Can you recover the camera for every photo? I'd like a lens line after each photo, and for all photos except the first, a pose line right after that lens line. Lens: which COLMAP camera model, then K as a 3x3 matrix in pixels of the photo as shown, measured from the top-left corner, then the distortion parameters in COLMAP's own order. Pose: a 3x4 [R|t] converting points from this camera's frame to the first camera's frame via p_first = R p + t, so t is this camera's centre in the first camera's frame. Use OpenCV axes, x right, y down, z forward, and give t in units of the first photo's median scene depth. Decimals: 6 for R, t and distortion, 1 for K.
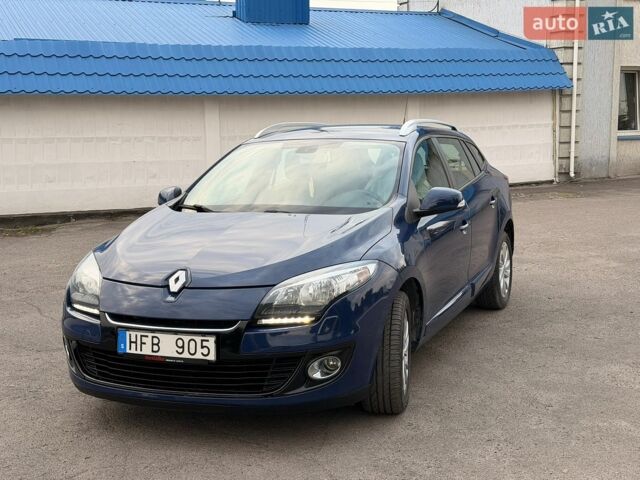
lens RADIAL K [[863.8, 0, 320.0], [0, 863.8, 240.0], [0, 0, 1]] dist [0.176438, -0.345304]
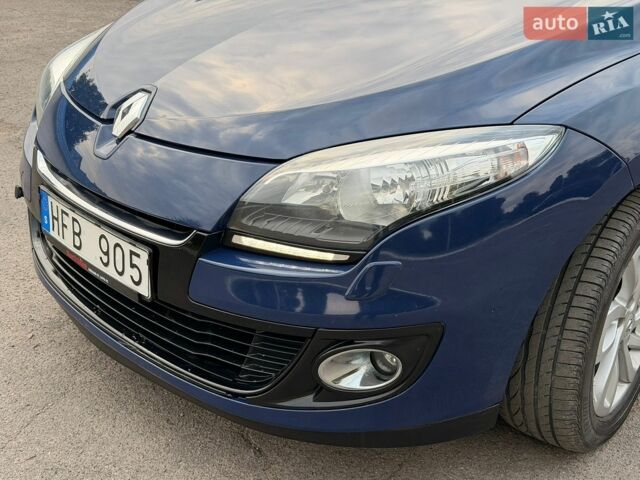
lens RADIAL K [[863.8, 0, 320.0], [0, 863.8, 240.0], [0, 0, 1]] dist [0.176438, -0.345304]
pose [[0.897346, 0.195969, -0.395433, 0.143110], [-0.076749, 0.951647, 0.297452, -0.040362], [0.434604, -0.236568, 0.868997, 0.623391]]
